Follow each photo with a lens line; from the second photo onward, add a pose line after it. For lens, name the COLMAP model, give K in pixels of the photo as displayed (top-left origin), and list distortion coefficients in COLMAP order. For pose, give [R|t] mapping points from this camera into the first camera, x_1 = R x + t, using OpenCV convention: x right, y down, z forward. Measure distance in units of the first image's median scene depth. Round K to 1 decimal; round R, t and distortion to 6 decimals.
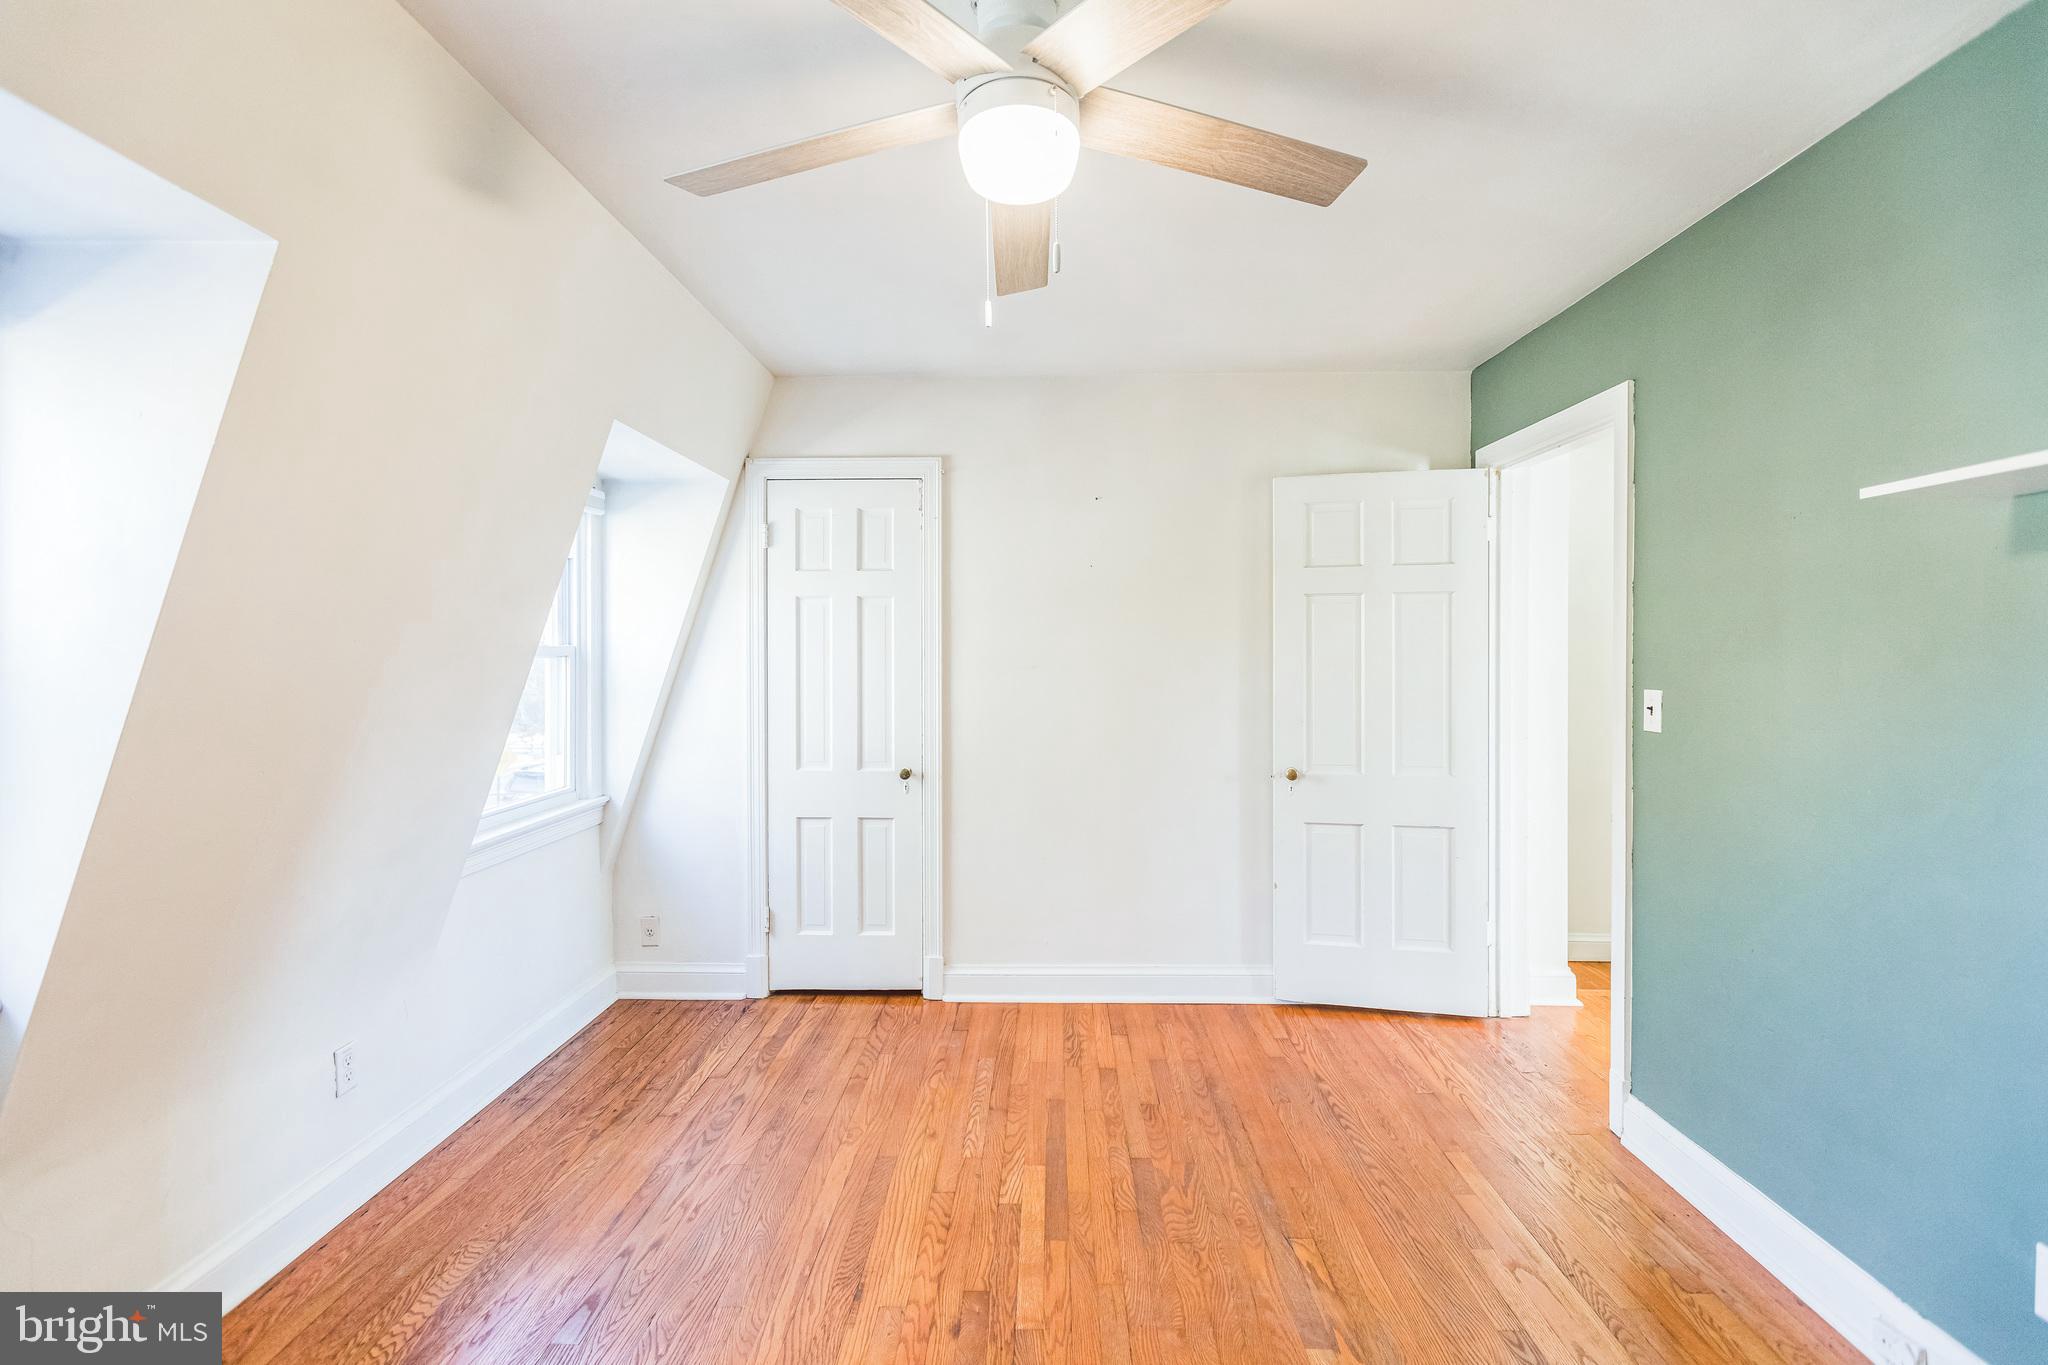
lens RADIAL K [[939.3, 0, 1075.1], [0, 939.3, 666.6], [0, 0, 1]] dist [0.002660, -0.000007]
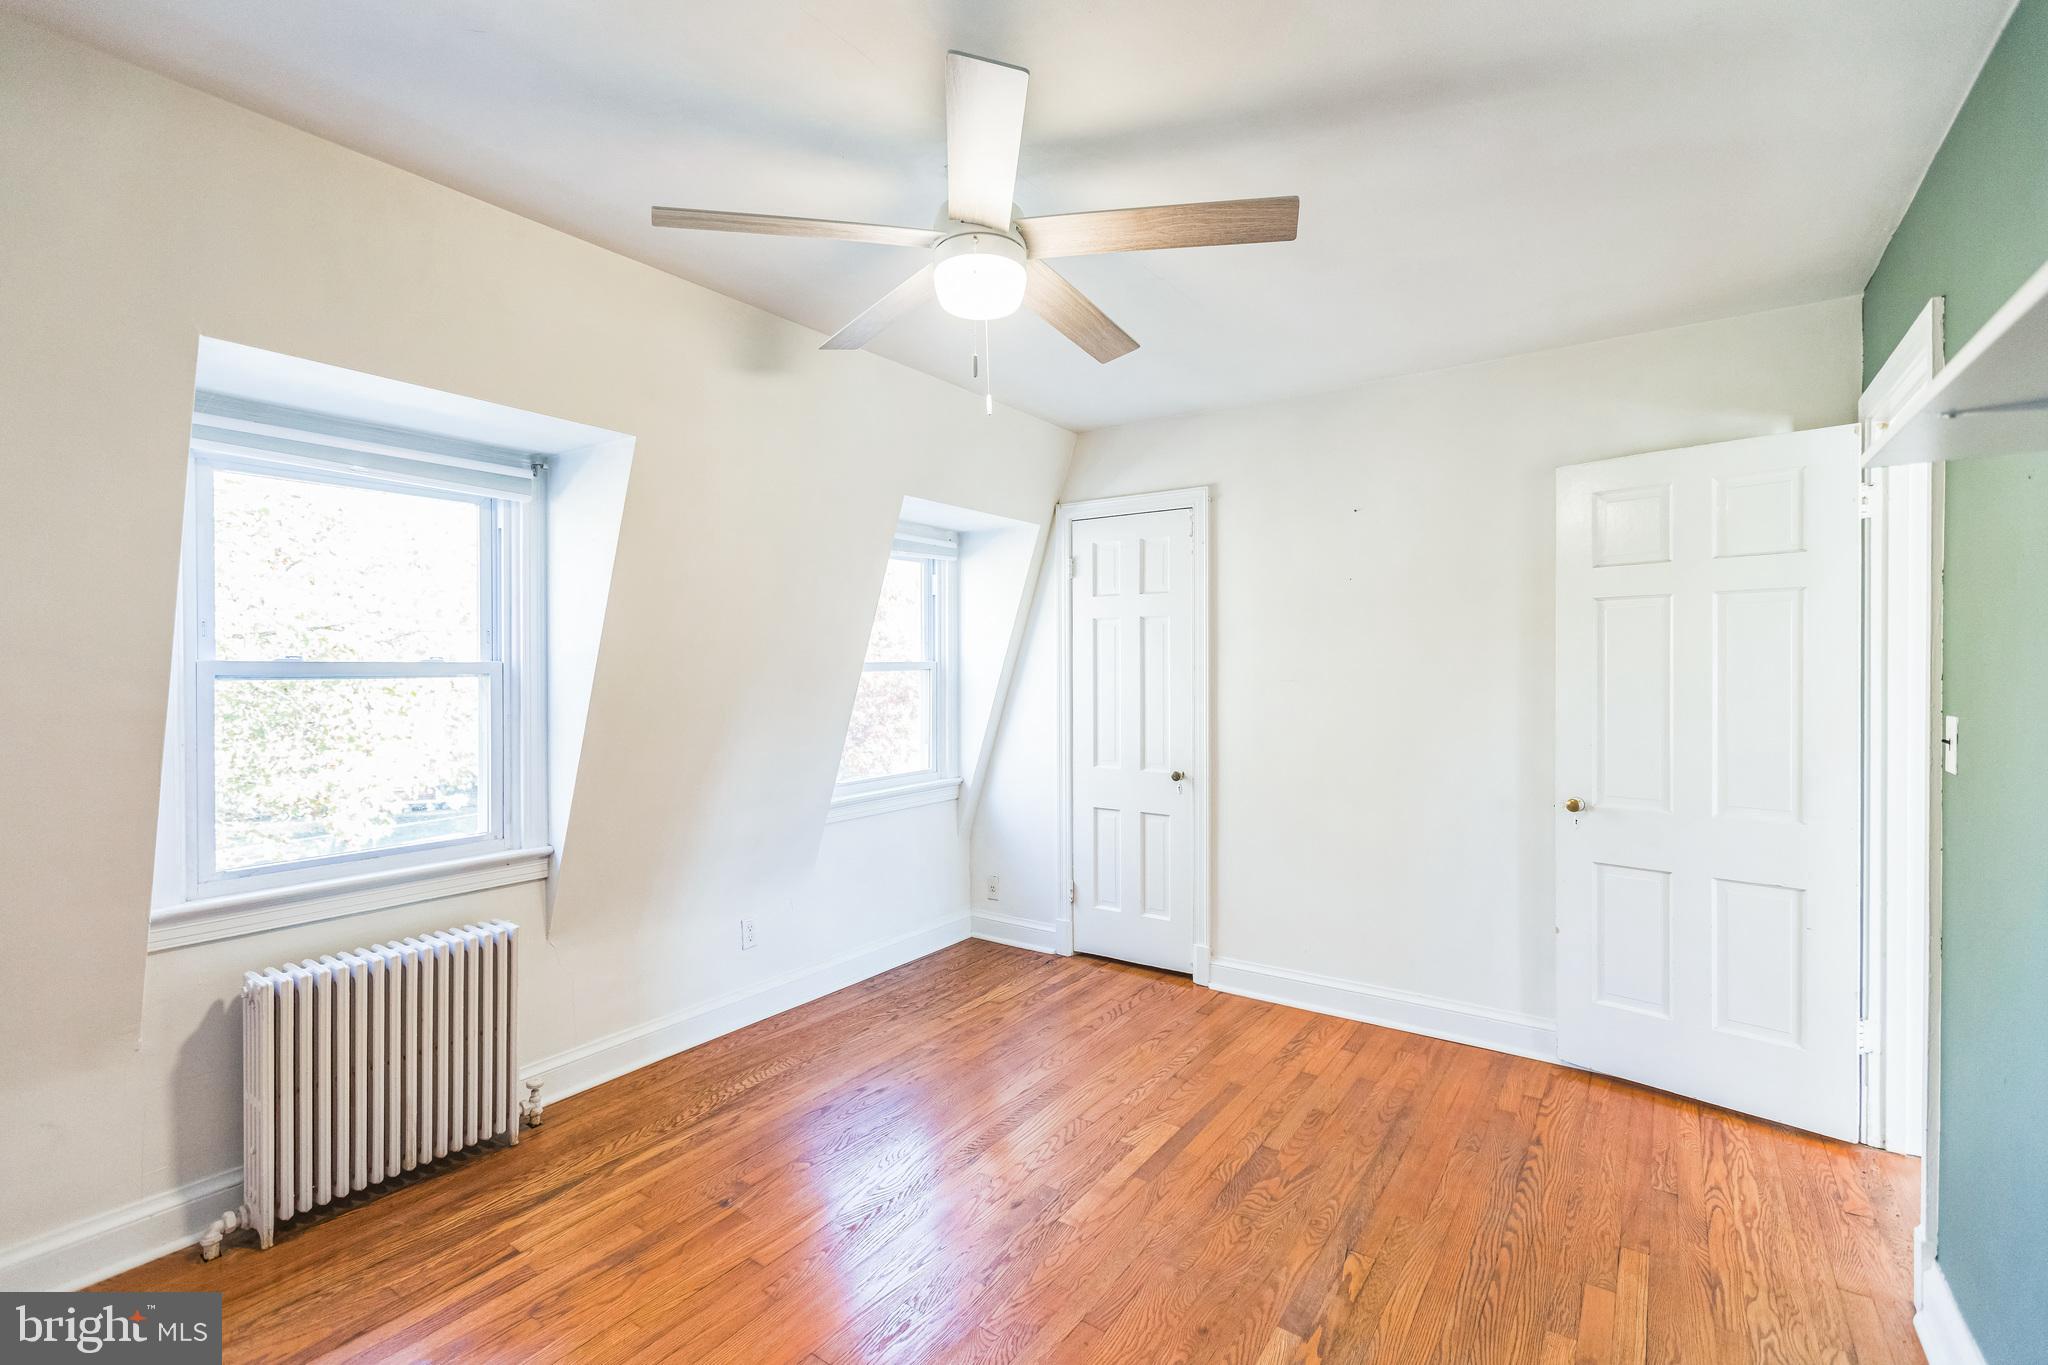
lens RADIAL K [[950.7, 0, 1024.0], [0, 950.7, 682.5], [0, 0, 1]] dist [0.002199, -0.000115]
pose [[0.817076, 0.008339, -0.576470, 0.345140], [-0.006700, 0.999965, 0.004968, -0.000231], [0.576491, -0.000197, 0.817103, -0.019717]]
